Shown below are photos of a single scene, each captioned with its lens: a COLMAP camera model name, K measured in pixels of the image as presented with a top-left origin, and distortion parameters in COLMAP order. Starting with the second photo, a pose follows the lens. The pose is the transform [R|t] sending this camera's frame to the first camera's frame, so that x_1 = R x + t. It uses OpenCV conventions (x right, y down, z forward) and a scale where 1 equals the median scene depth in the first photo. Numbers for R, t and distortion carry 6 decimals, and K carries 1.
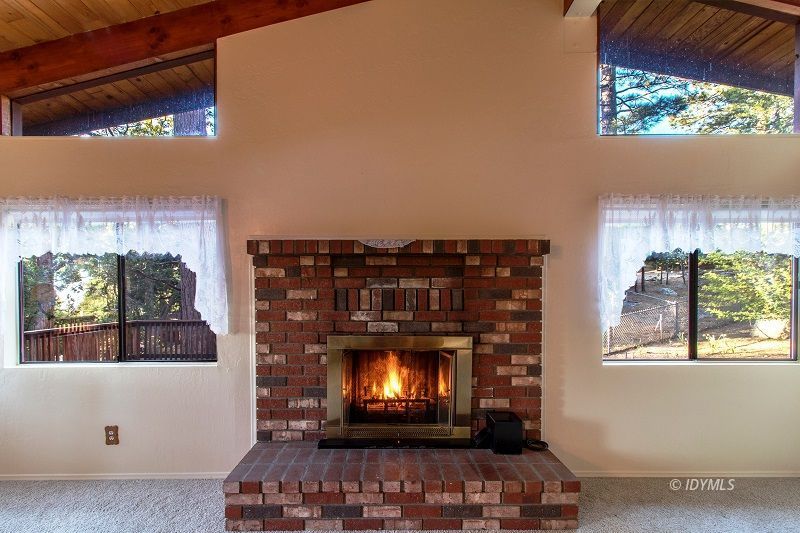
lens RADIAL K [[375.5, 0, 389.2], [0, 375.5, 290.2], [0, 0, 1]] dist [0.001287, 0.000268]
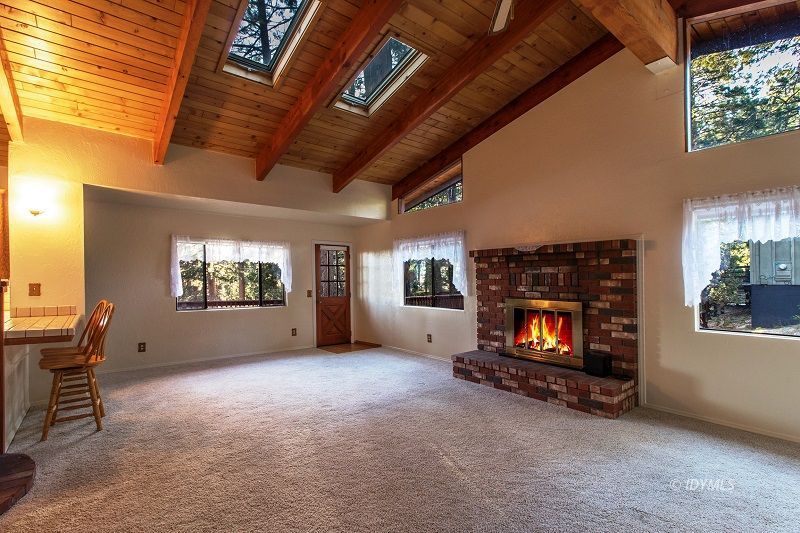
lens RADIAL K [[368.1, 0, 391.3], [0, 368.1, 279.4], [0, 0, 1]] dist [0.002867, 0.000455]
pose [[0.614835, 0.002223, -0.788653, 0.942395], [0.014159, 0.999804, 0.013857, -0.008386], [0.788529, -0.019686, 0.614682, -0.590259]]
